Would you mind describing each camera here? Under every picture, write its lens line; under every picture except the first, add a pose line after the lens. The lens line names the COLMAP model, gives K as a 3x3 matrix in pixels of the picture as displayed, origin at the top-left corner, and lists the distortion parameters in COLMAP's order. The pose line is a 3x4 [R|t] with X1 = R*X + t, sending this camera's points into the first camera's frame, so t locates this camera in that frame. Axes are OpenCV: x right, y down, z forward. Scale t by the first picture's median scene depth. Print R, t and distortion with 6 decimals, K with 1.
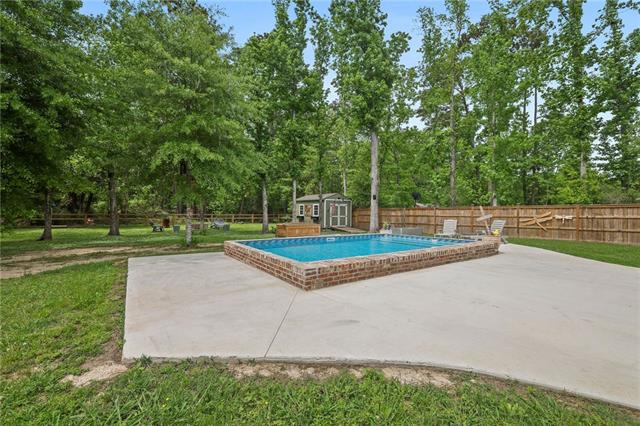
lens RADIAL K [[269.7, 0, 320.0], [0, 269.7, 213.0], [0, 0, 1]] dist [-0.020743, 0.000287]
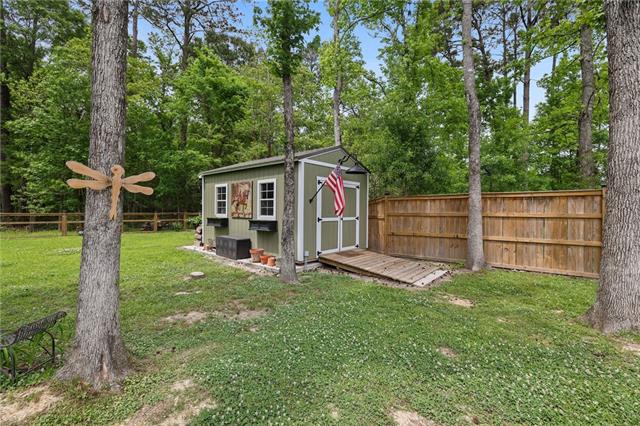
lens RADIAL K [[269.7, 0, 320.0], [0, 269.7, 213.0], [0, 0, 1]] dist [-0.020743, 0.000287]
pose [[0.973788, -0.005311, 0.227395, -0.025949], [0.002573, 0.999921, 0.012337, 0.001384], [-0.227442, -0.011429, 0.973725, 0.686279]]
